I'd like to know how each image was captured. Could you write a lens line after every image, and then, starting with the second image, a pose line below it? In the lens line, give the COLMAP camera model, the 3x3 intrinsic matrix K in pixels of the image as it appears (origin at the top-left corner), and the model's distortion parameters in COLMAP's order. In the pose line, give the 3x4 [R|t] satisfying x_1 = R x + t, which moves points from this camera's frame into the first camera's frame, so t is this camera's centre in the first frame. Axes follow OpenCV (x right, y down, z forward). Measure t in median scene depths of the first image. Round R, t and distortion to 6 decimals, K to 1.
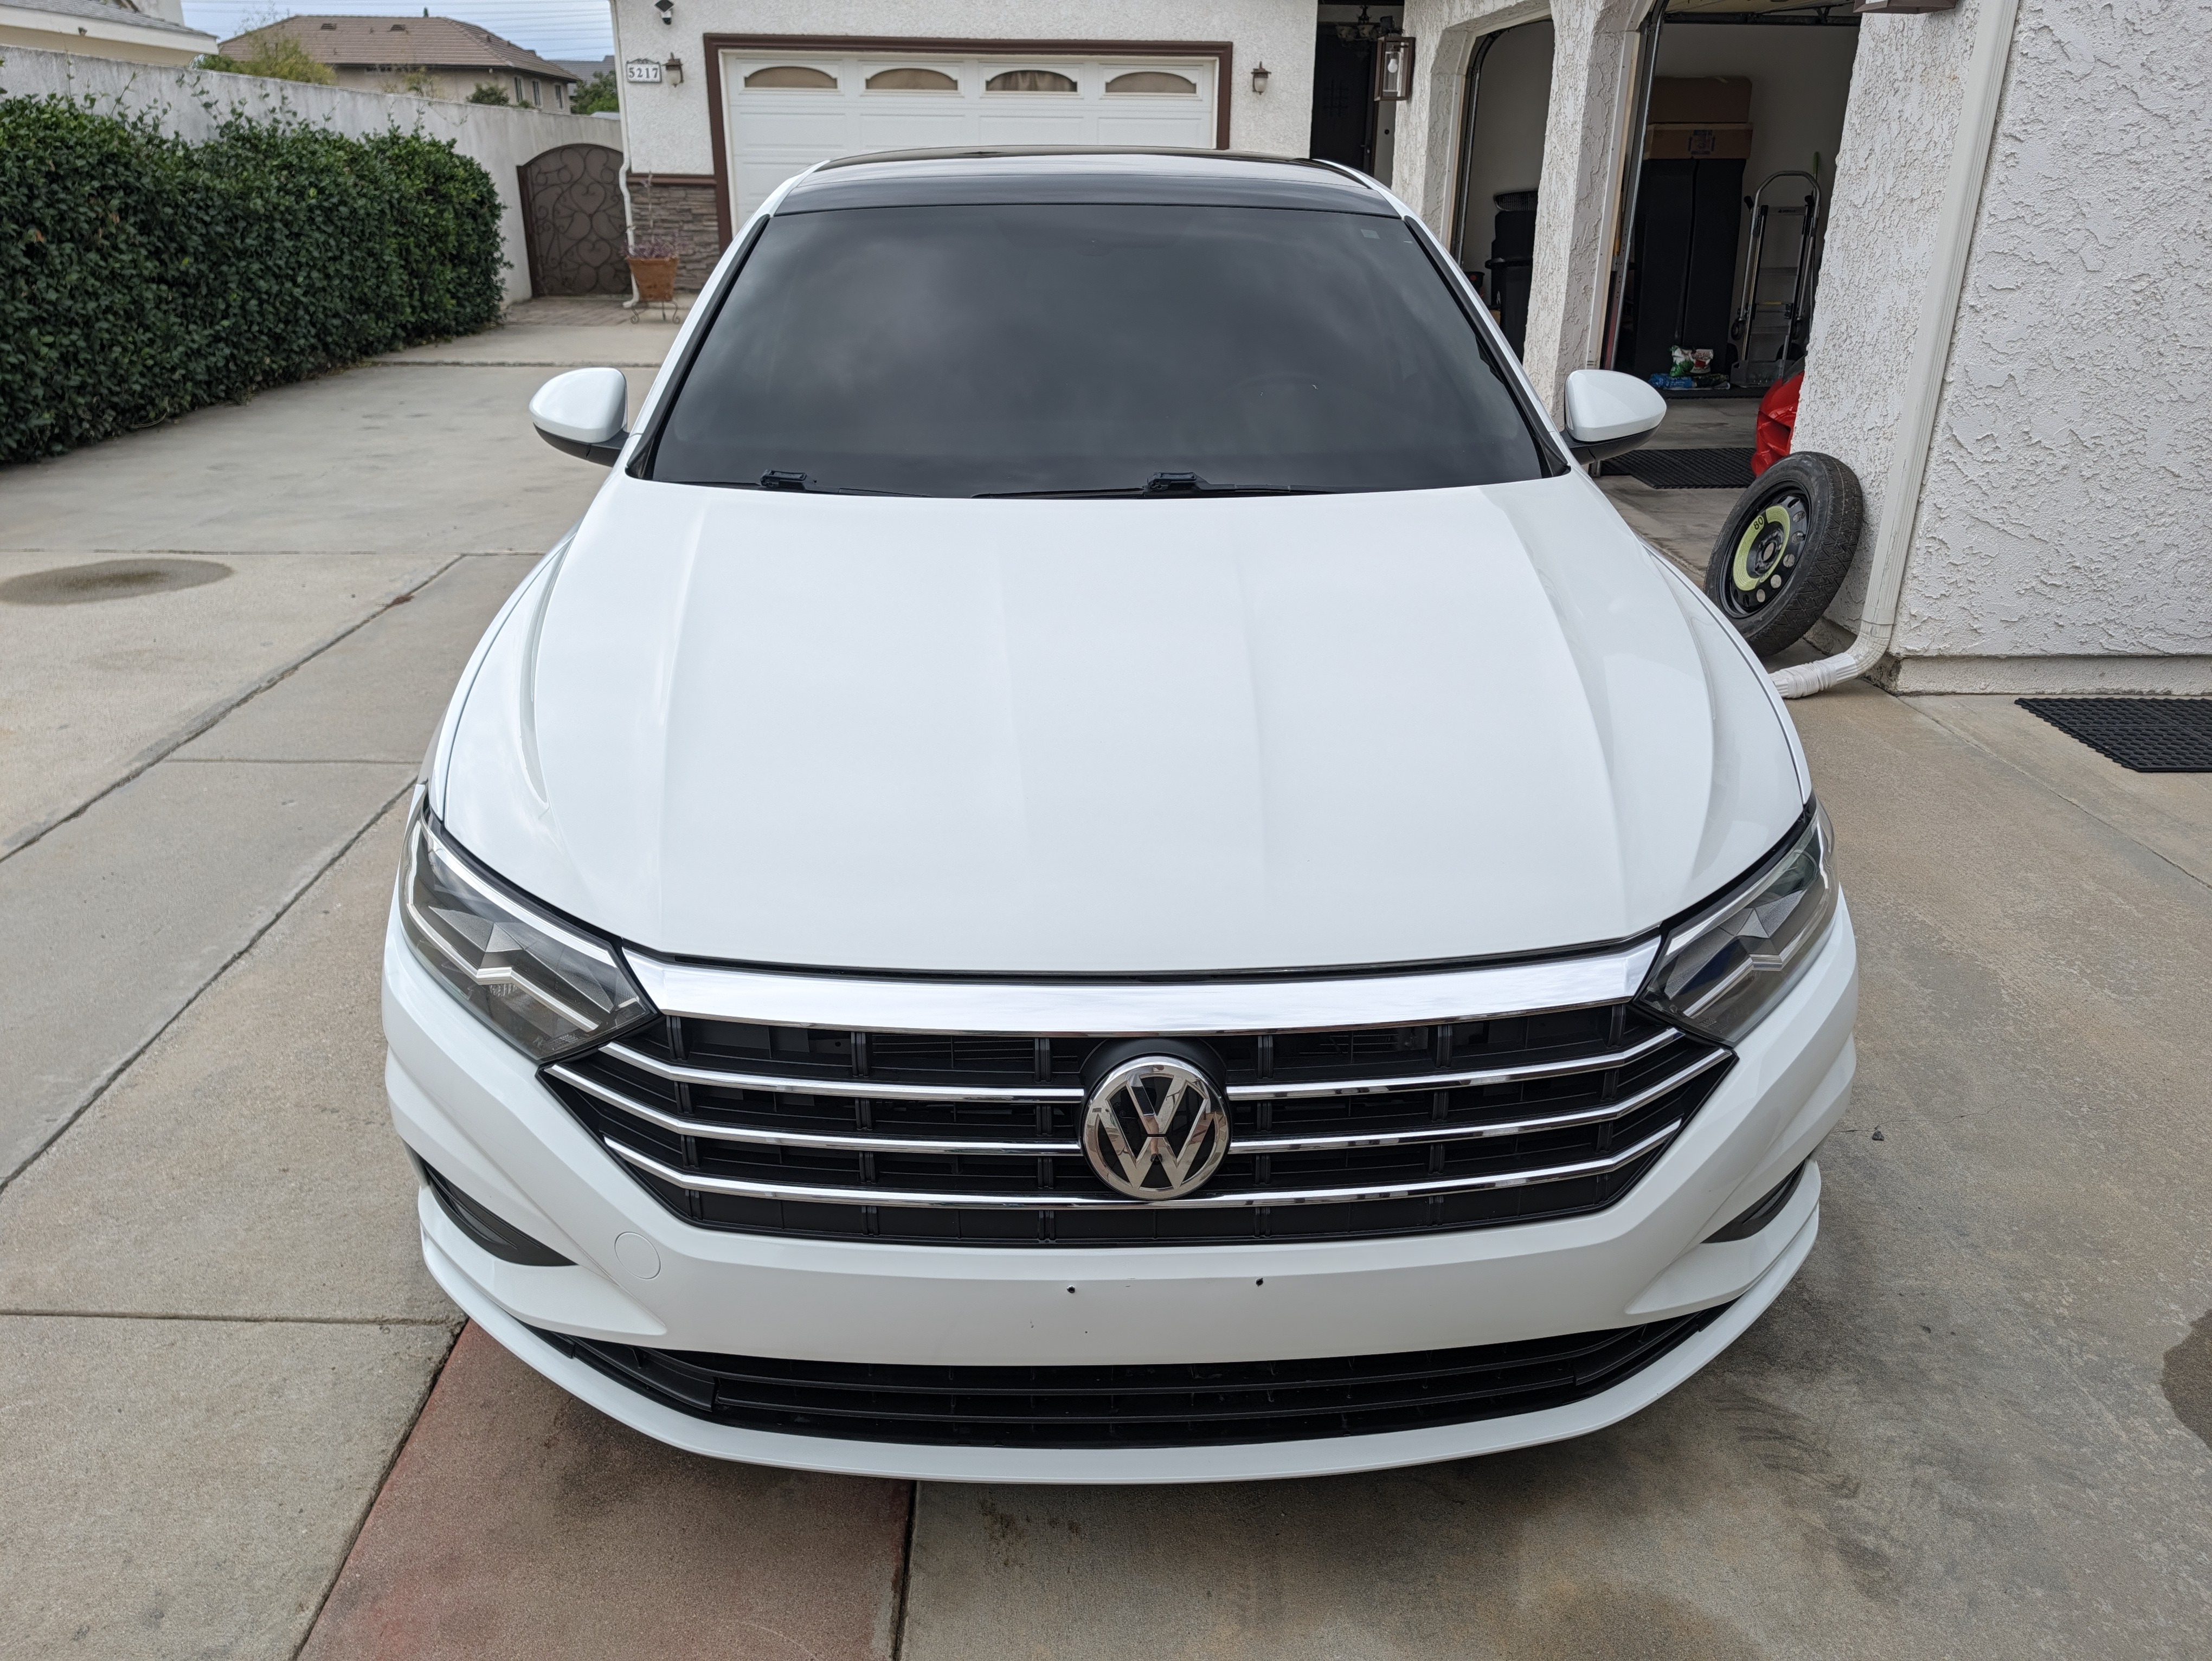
lens RADIAL K [[1586.2, 0, 1095.4], [0, 1586.2, 791.0], [0, 0, 1]] dist [0.011983, -0.004672]
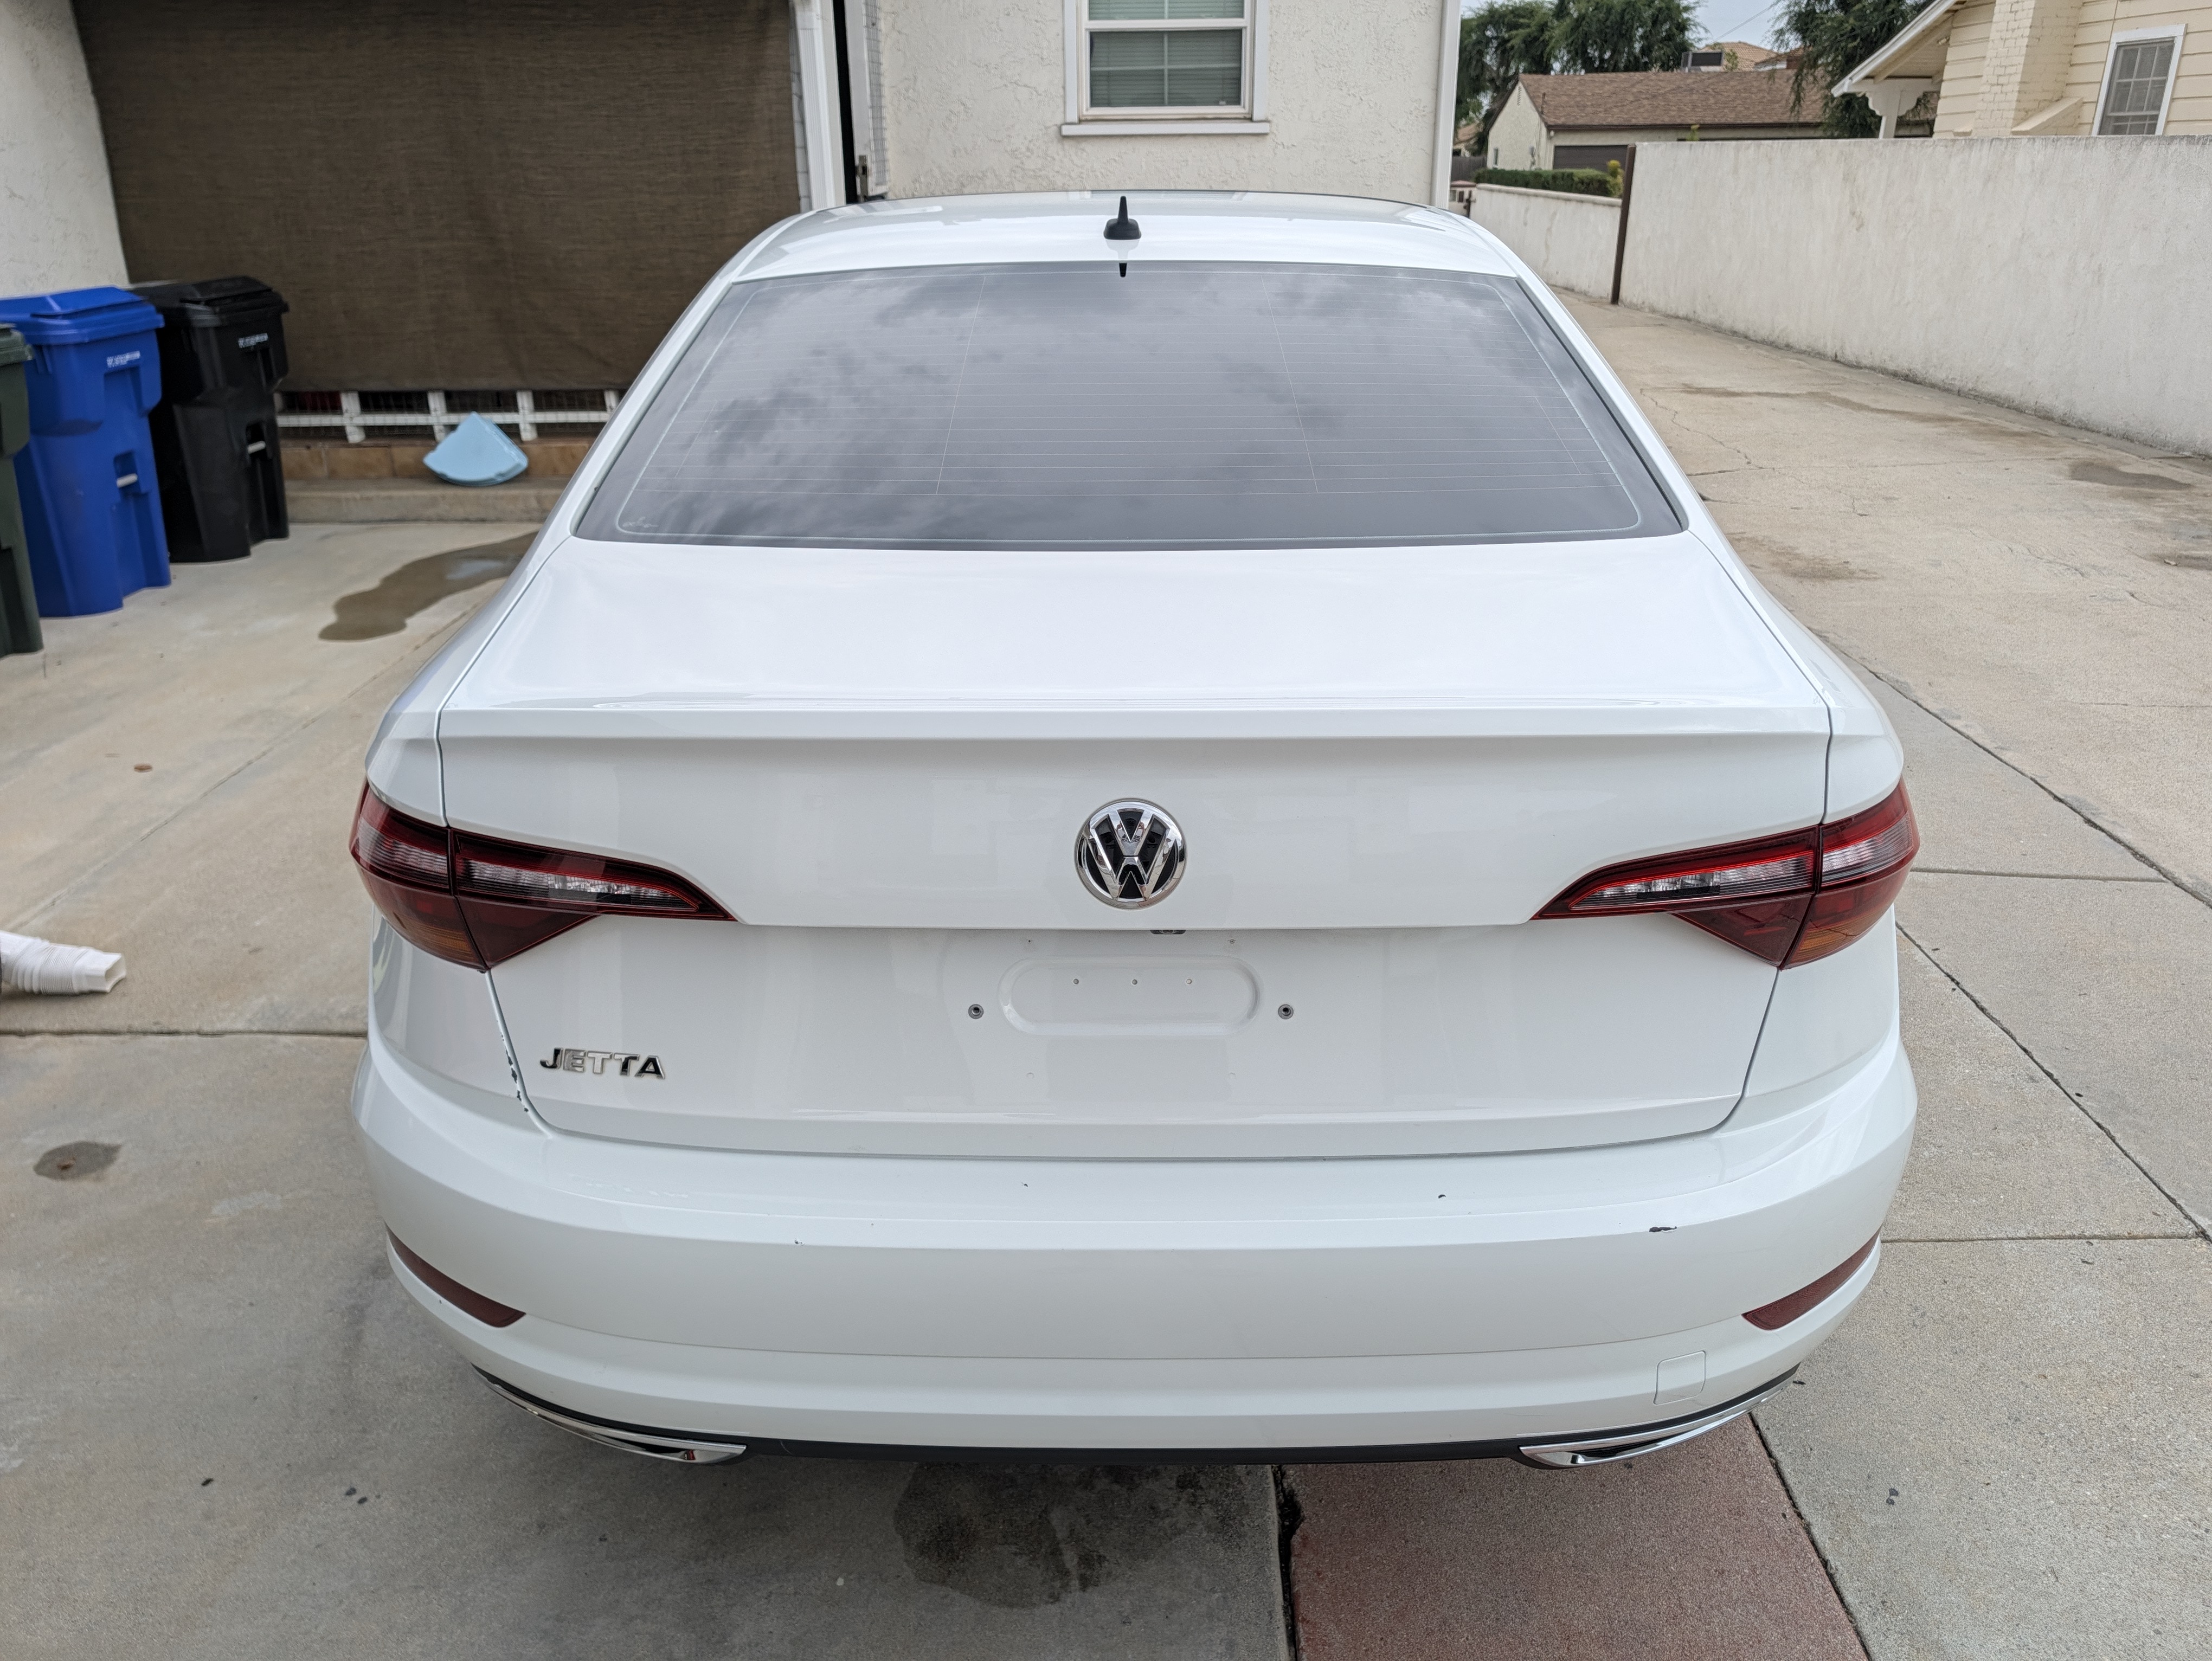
lens RADIAL K [[1589.7, 0, 1090.4], [0, 1589.7, 809.7], [0, 0, 1]] dist [0.024830, -0.020057]
pose [[-0.998664, -0.015291, 0.049360, -0.036094], [0.023049, 0.723116, 0.690341, -0.659511], [-0.046249, 0.690557, -0.721798, 1.611796]]
